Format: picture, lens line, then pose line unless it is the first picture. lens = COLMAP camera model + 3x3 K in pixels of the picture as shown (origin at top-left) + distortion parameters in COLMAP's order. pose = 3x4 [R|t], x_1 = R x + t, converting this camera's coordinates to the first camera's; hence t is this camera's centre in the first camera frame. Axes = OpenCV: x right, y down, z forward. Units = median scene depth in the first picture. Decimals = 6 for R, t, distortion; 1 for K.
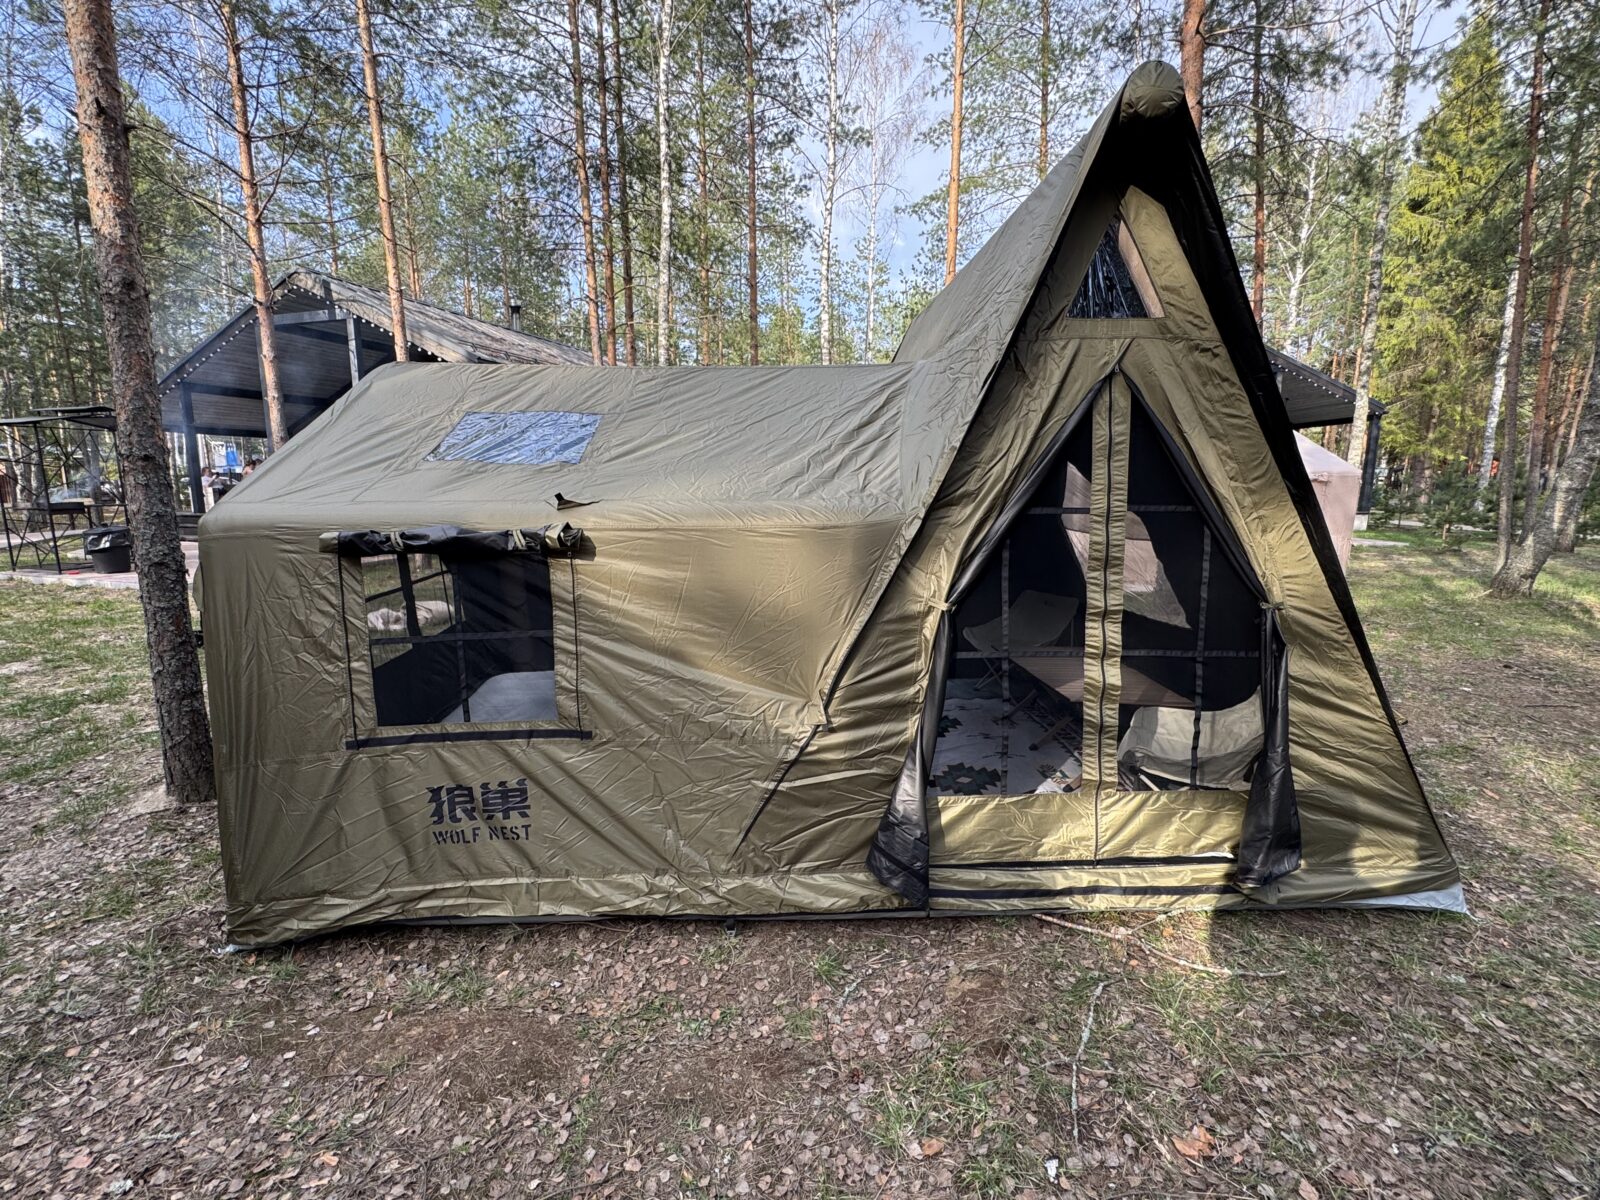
lens RADIAL K [[724.1, 0, 805.8], [0, 724.1, 605.6], [0, 0, 1]] dist [0.001169, -0.001170]
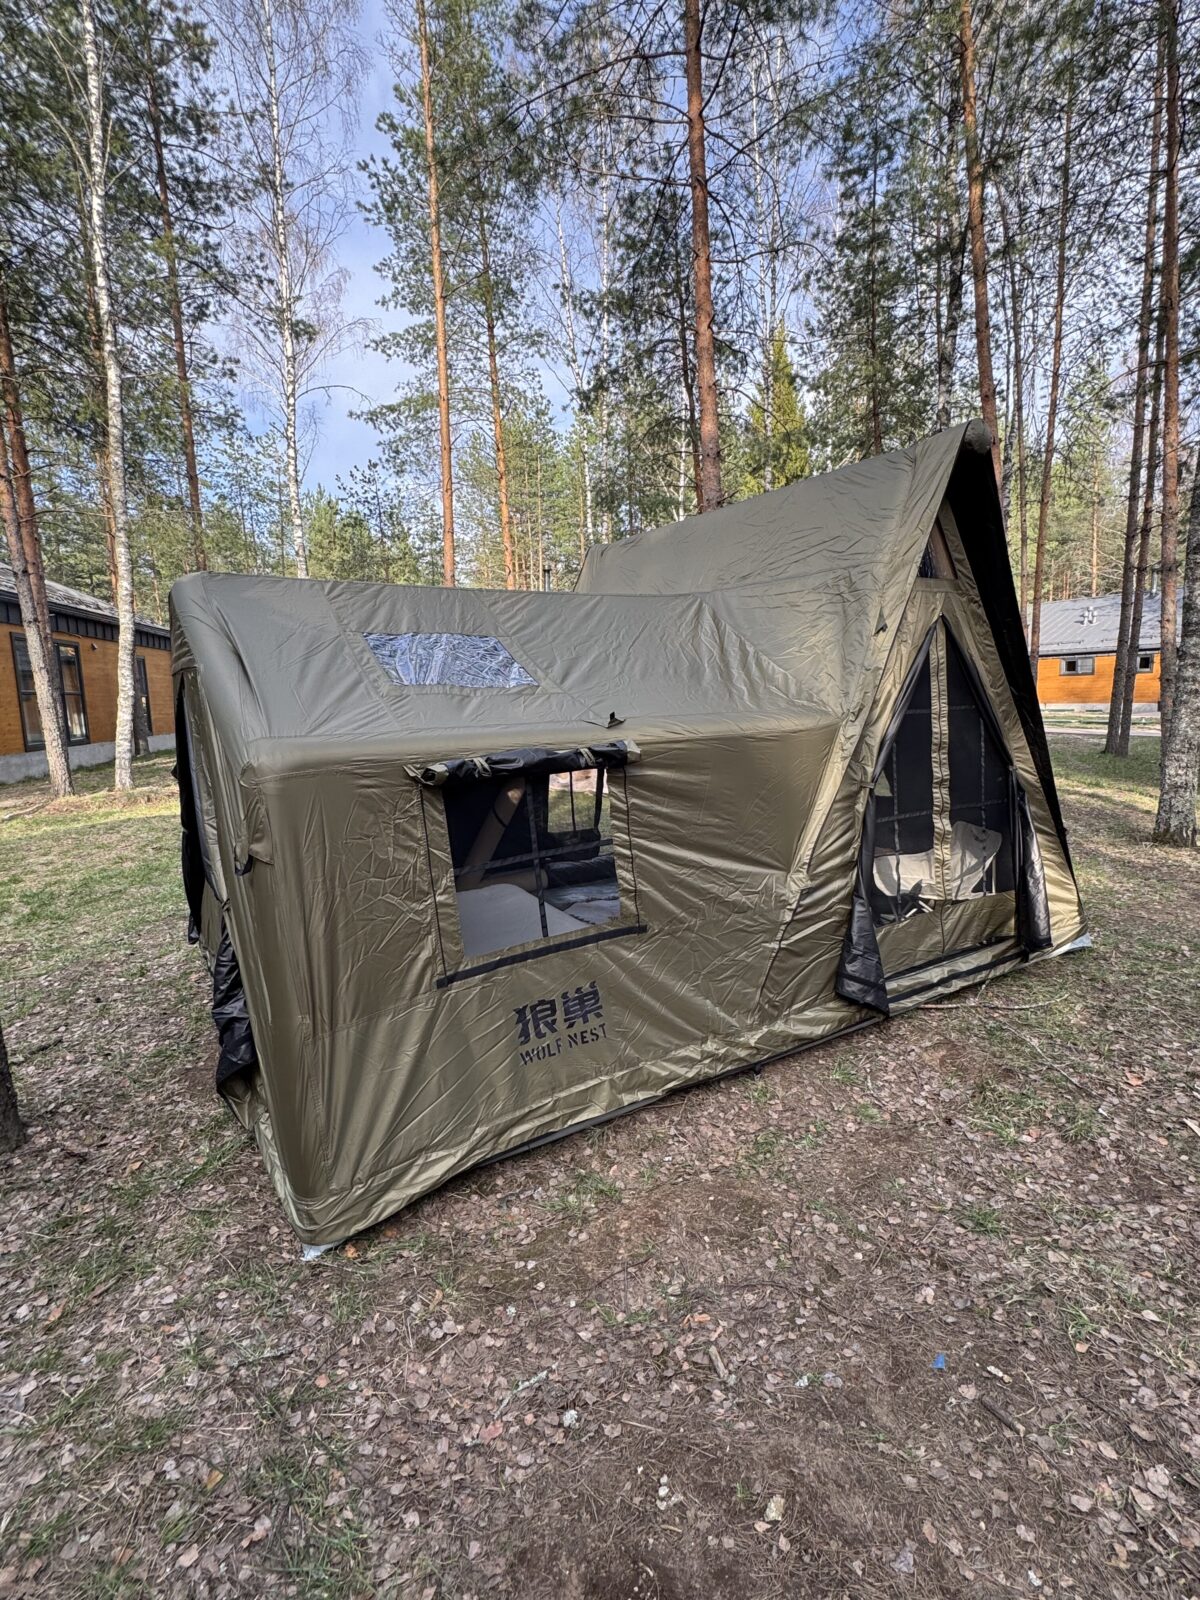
lens RADIAL K [[763.5, 0, 600.0], [0, 763.5, 800.0], [0, 0, 1]] dist [-0.000424, -0.000980]
pose [[0.873015, -0.091796, 0.478976, -0.892628], [0.109079, 0.993998, -0.008316, -0.014697], [-0.475338, 0.059507, 0.877789, 0.001186]]
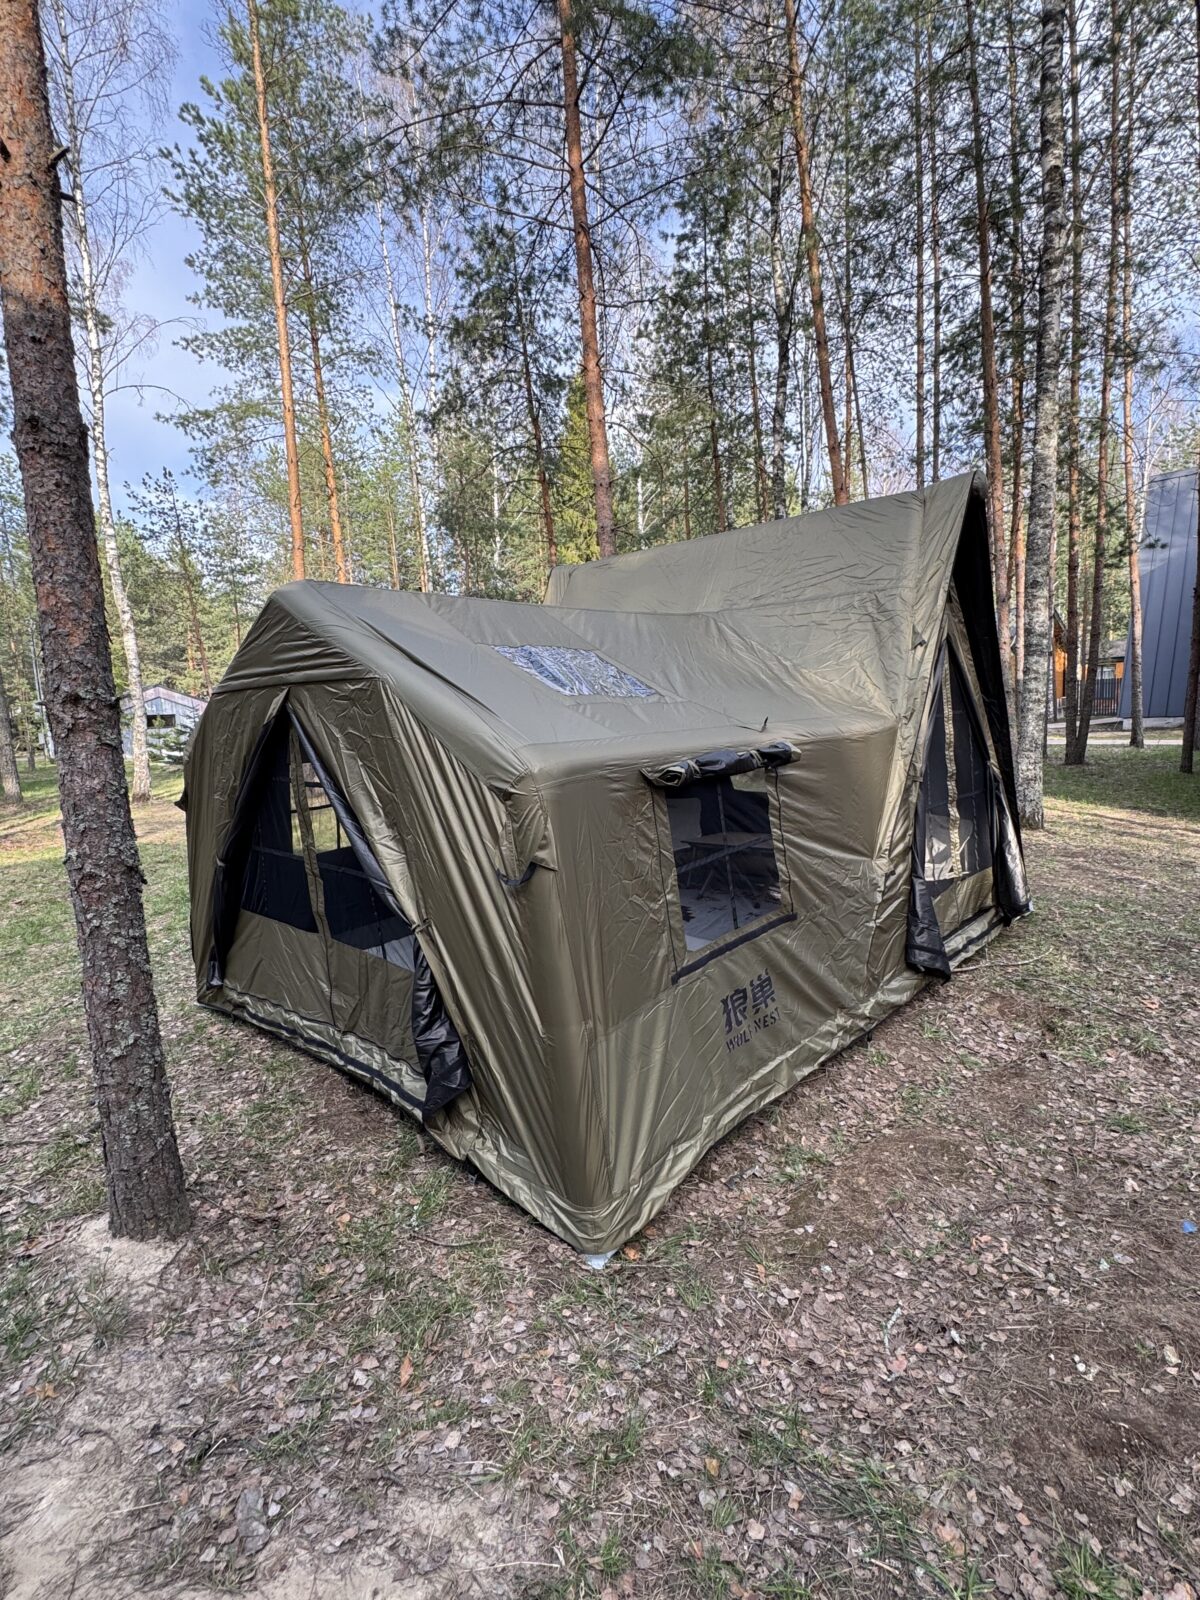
lens RADIAL K [[763.5, 0, 600.0], [0, 763.5, 800.0], [0, 0, 1]] dist [-0.000424, -0.000980]
pose [[0.716278, -0.115106, 0.688256, -1.370306], [0.162539, 0.986693, -0.004140, -0.058477], [-0.678621, 0.114834, 0.725456, 0.280751]]
